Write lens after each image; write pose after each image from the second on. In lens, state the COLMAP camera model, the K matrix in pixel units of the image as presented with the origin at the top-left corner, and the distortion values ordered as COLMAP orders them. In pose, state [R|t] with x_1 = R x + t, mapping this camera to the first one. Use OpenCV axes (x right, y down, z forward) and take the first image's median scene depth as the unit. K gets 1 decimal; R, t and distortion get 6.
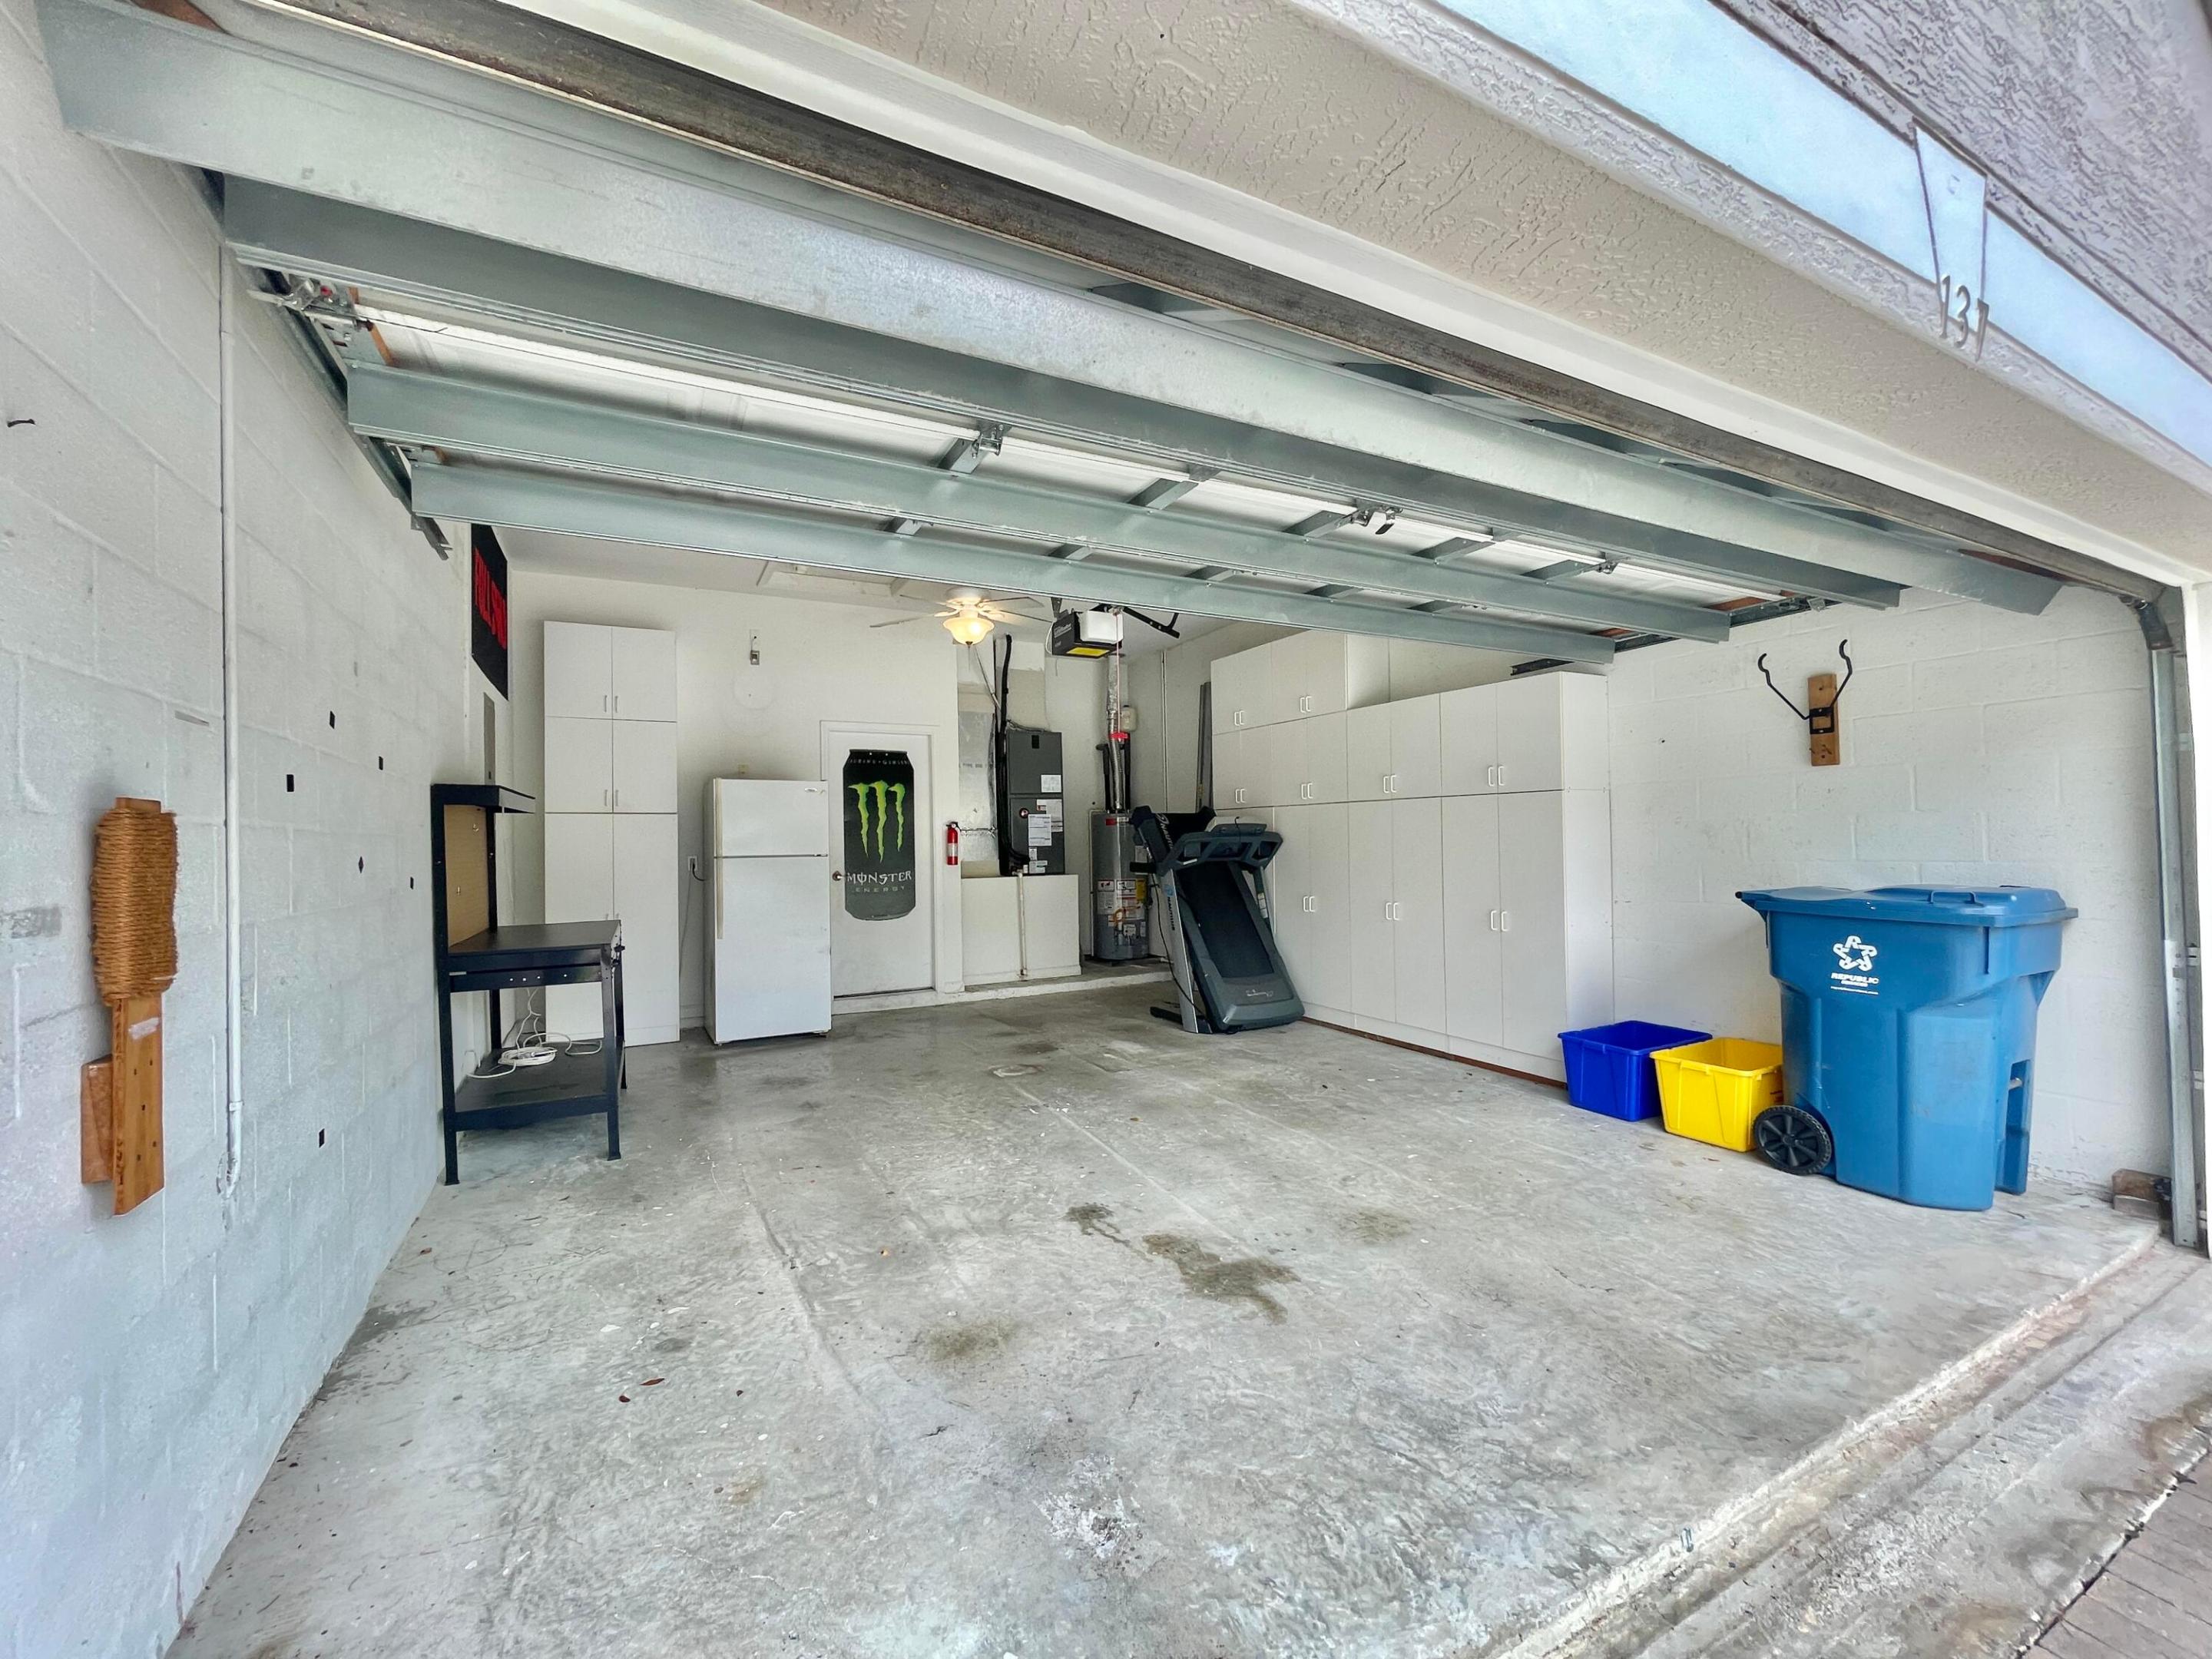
lens RADIAL K [[894.2, 0, 1104.3], [0, 894.2, 830.0], [0, 0, 1]] dist [-0.001490, -0.000241]
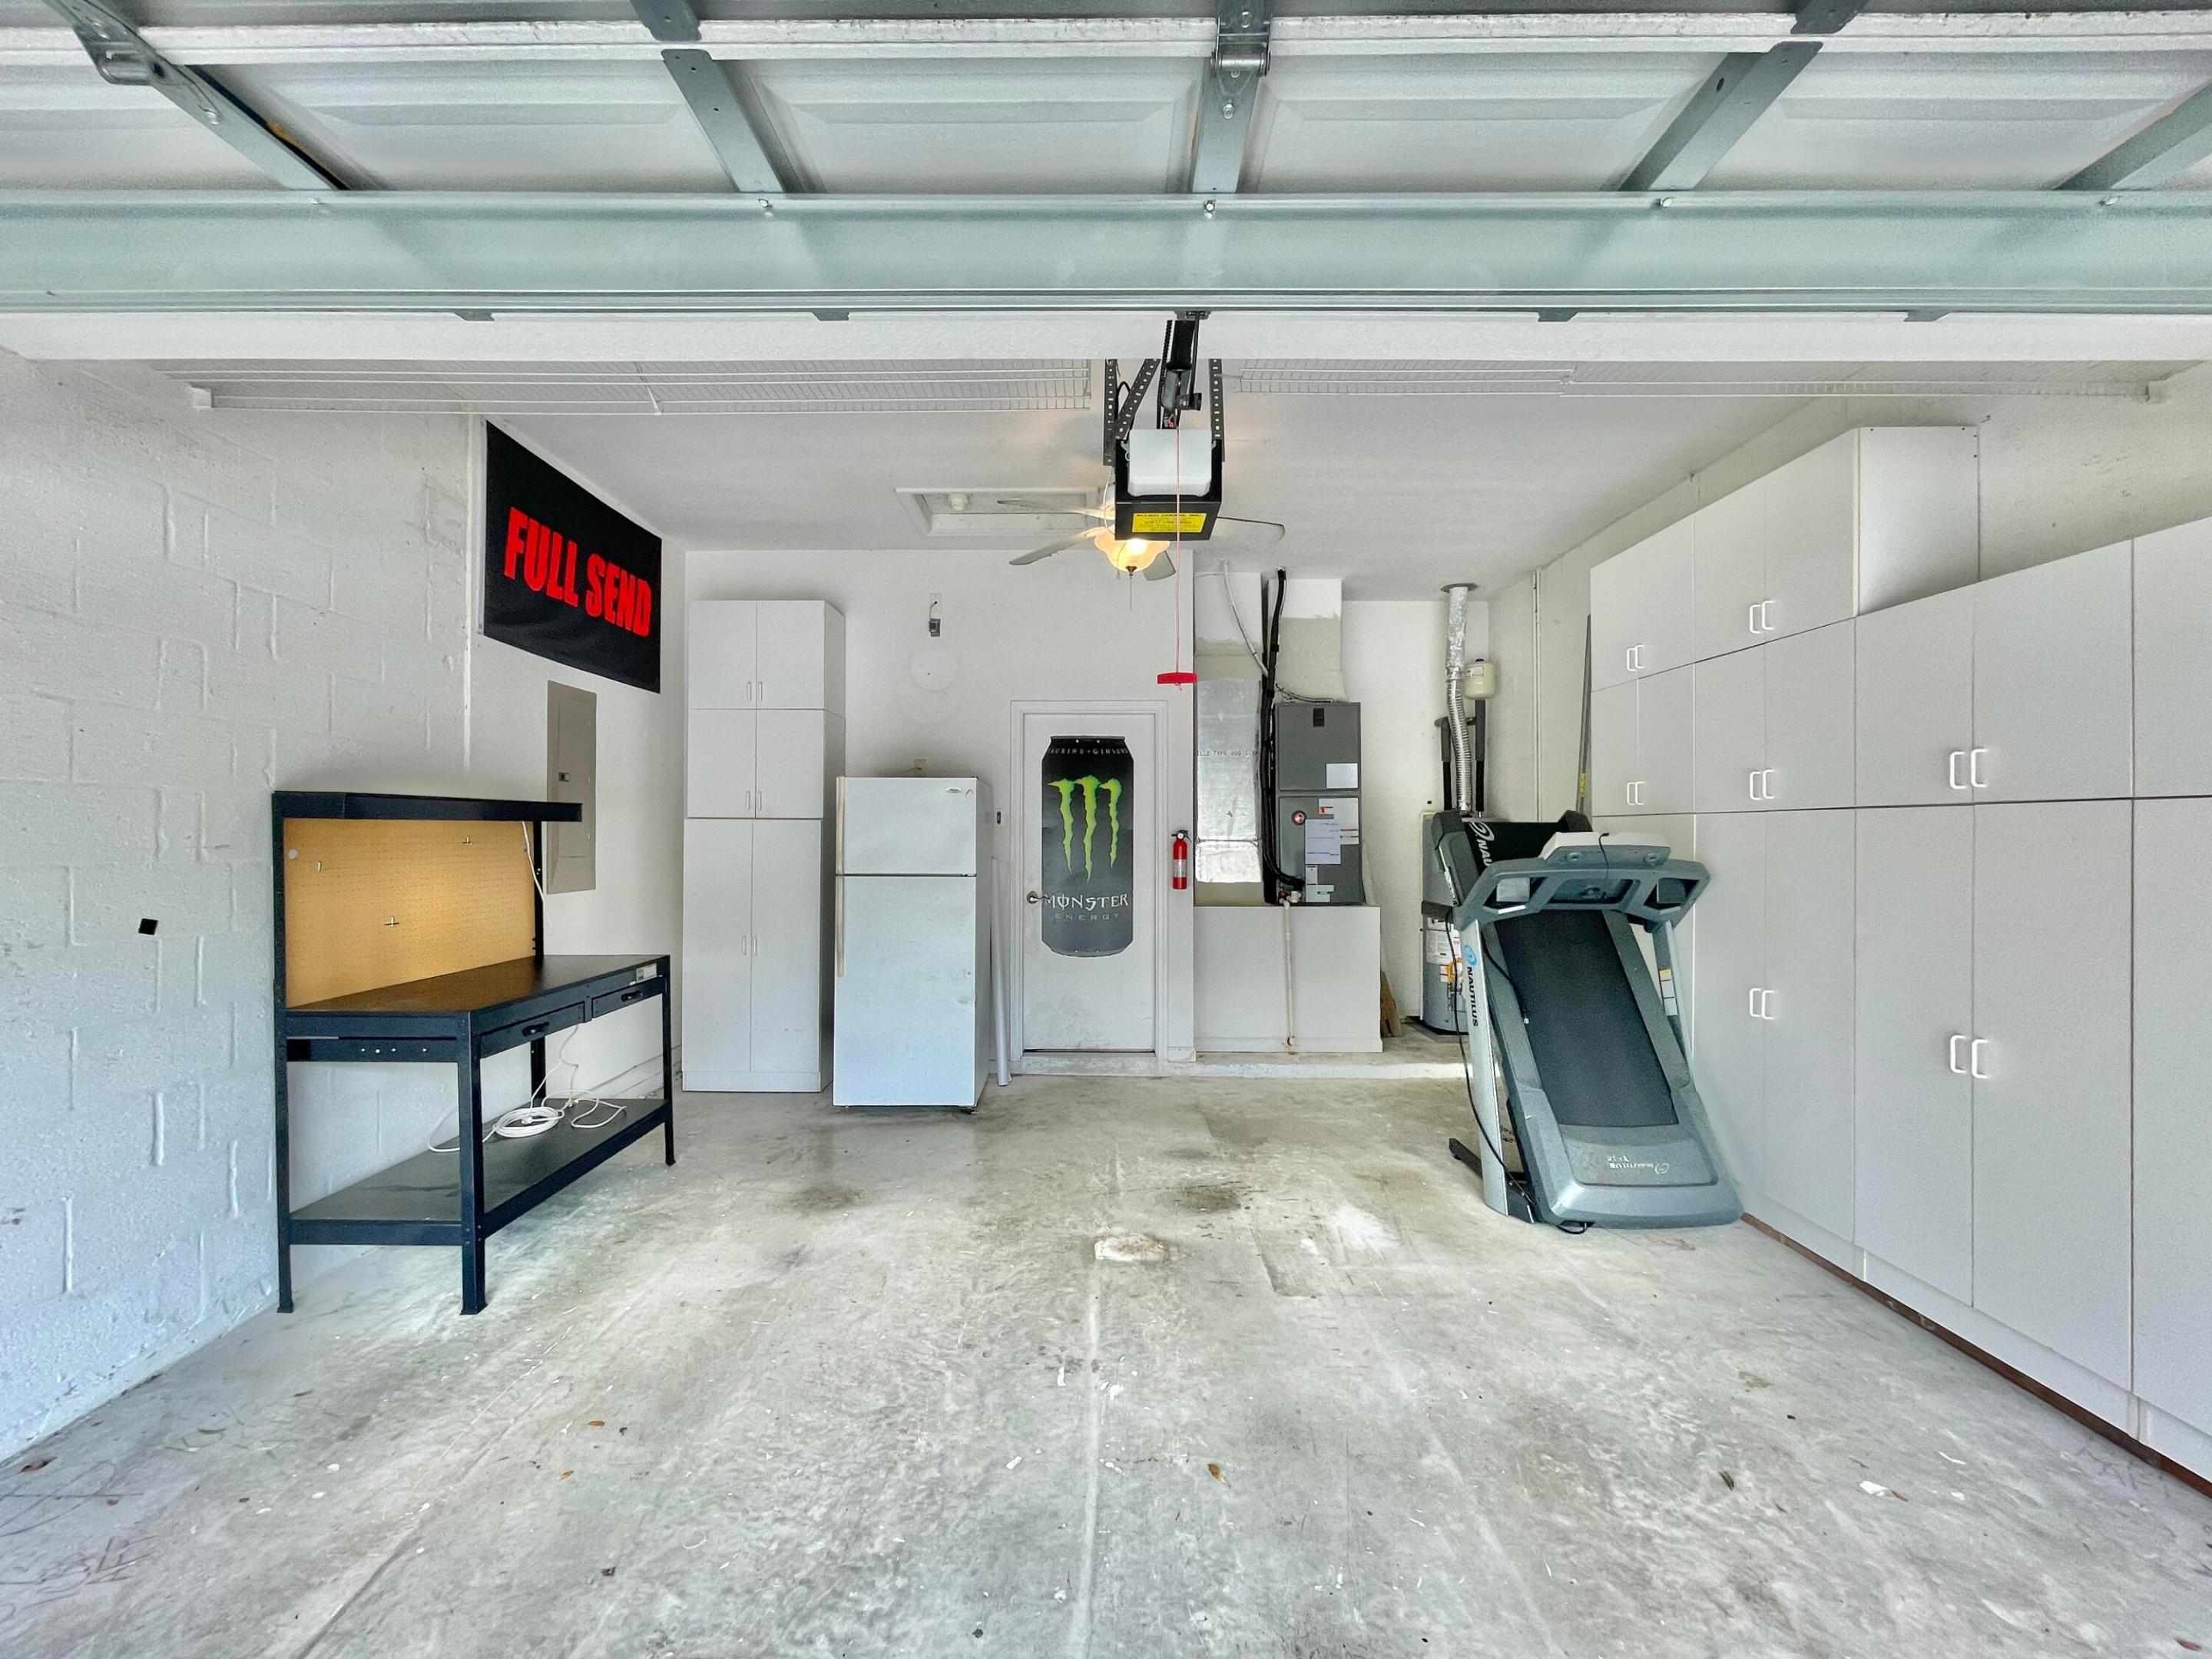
lens RADIAL K [[894.2, 0, 1100.0], [0, 894.2, 829.6], [0, 0, 1]] dist [-0.001490, -0.000241]
pose [[0.879500, 0.015802, -0.475636, 0.126049], [-0.011399, 0.999861, 0.012141, -0.018651], [0.475762, -0.005256, 0.879558, 0.336213]]
